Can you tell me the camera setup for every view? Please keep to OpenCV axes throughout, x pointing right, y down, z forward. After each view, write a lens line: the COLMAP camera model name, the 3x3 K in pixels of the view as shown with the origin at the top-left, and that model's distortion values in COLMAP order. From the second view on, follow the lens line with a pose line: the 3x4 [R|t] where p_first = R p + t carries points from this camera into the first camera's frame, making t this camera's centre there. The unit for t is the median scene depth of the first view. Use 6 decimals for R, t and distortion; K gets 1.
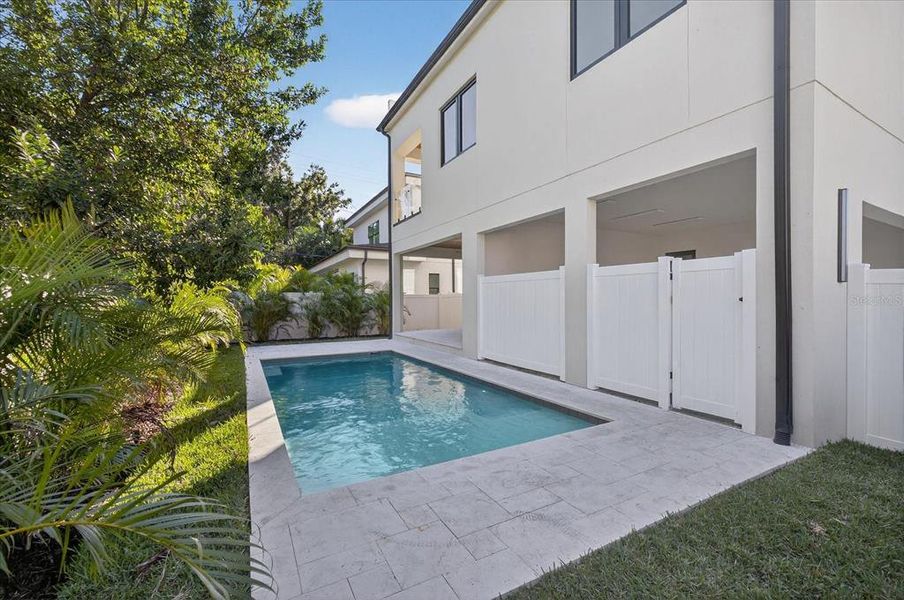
lens RADIAL K [[366.5, 0, 452.0], [0, 366.5, 300.0], [0, 0, 1]] dist [0.000910, 0.000017]
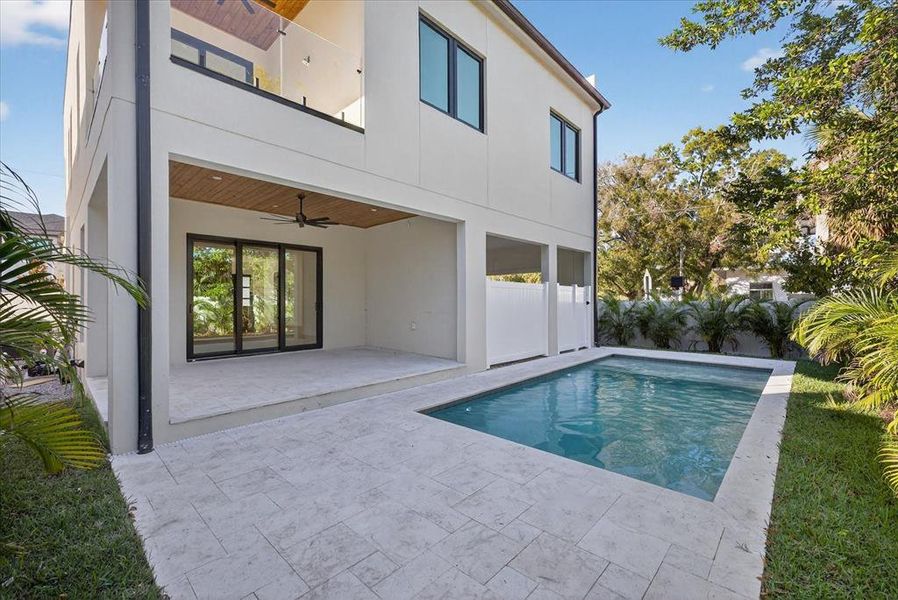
lens RADIAL K [[367.4, 0, 449.0], [0, 367.4, 300.0], [0, 0, 1]] dist [-0.001908, -0.000003]
pose [[-0.302093, 0.003047, 0.953274, -0.591601], [0.002192, 0.999994, -0.002501, -0.009276], [-0.953276, 0.001334, -0.302098, 1.031455]]
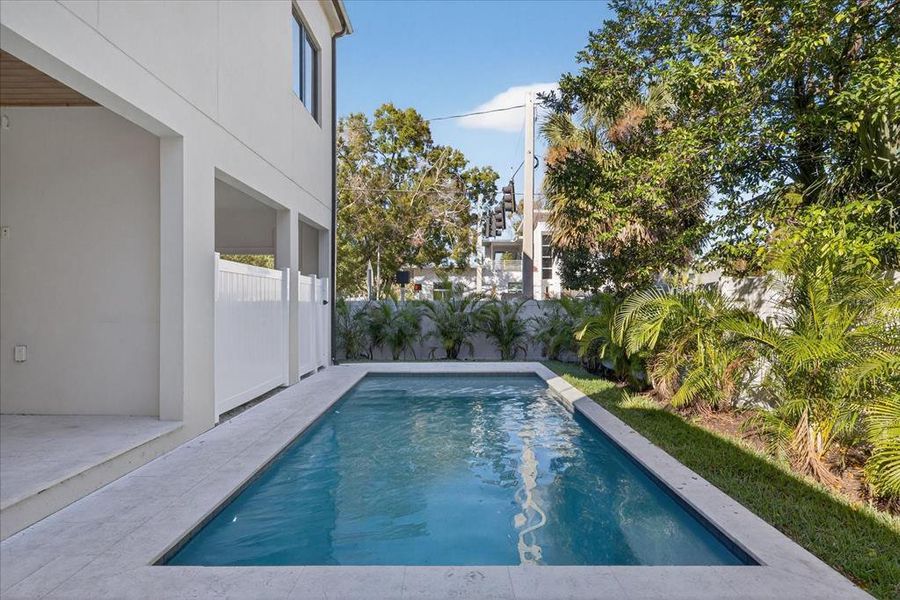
lens RADIAL K [[496.7, 0, 450.0], [0, 496.7, 300.0], [0, 0, 1]] dist [-0.000556, 0.000076]
pose [[-0.871184, 0.003076, 0.490947, -0.403866], [0.001617, 0.999993, -0.003395, -0.003538], [-0.490954, -0.002164, -0.871183, 1.075276]]
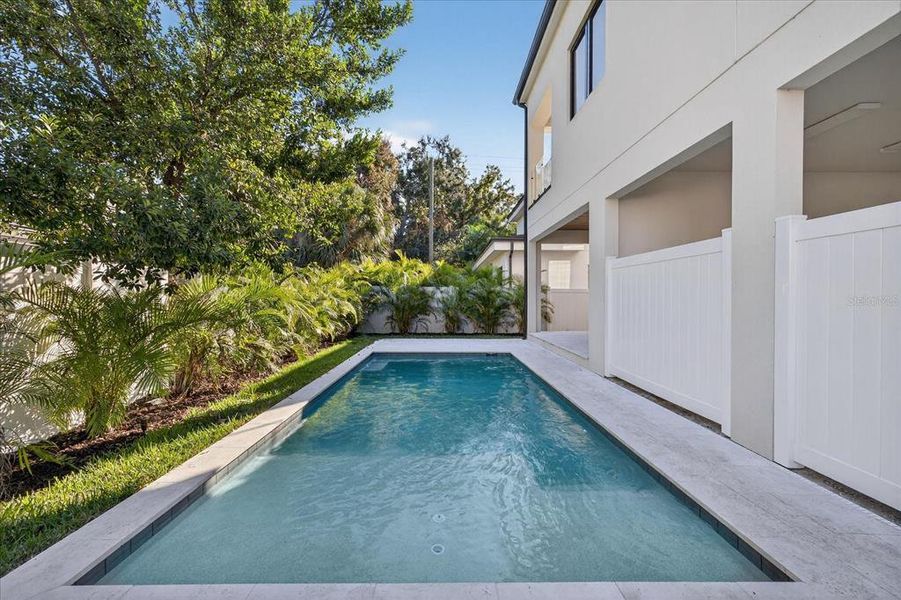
lens RADIAL K [[368.6, 0, 450.5], [0, 368.6, 300.0], [0, 0, 1]] dist [-0.001908, -0.000003]
pose [[0.881346, 0.009865, -0.472369, 0.109048], [-0.006412, 0.999940, 0.008921, 0.007365], [0.472428, -0.004833, 0.881356, 0.172523]]
